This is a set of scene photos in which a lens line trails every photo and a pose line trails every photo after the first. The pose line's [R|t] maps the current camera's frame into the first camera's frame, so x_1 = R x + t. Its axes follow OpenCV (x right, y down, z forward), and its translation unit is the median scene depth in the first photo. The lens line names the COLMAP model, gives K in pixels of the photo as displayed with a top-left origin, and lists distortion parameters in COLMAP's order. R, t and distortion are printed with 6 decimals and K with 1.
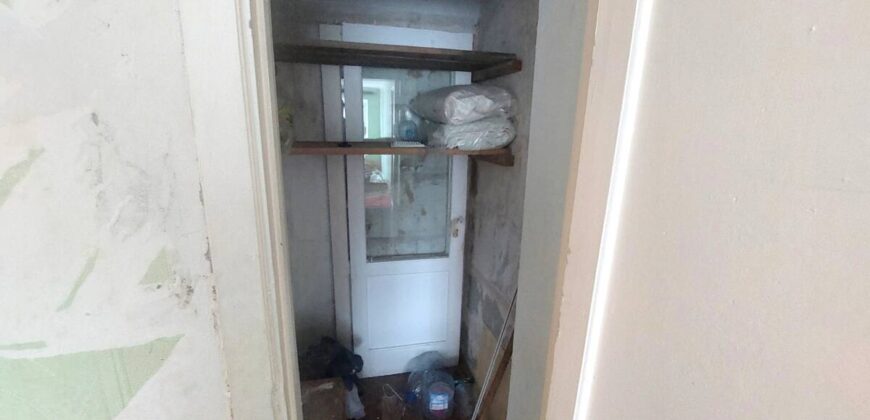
lens RADIAL K [[346.9, 0, 432.4], [0, 346.9, 209.3], [0, 0, 1]] dist [-0.002584, -0.000195]
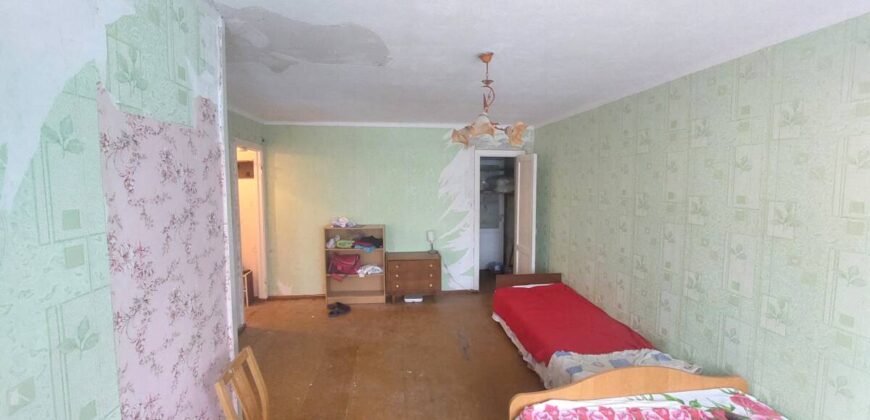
lens RADIAL K [[346.9, 0, 435.7], [0, 346.9, 209.5], [0, 0, 1]] dist [-0.002584, -0.000195]
pose [[0.991717, -0.014812, -0.127582, -0.140892], [-0.006299, 0.986525, -0.163492, 0.599177], [0.128285, 0.162941, 0.978260, -2.630186]]
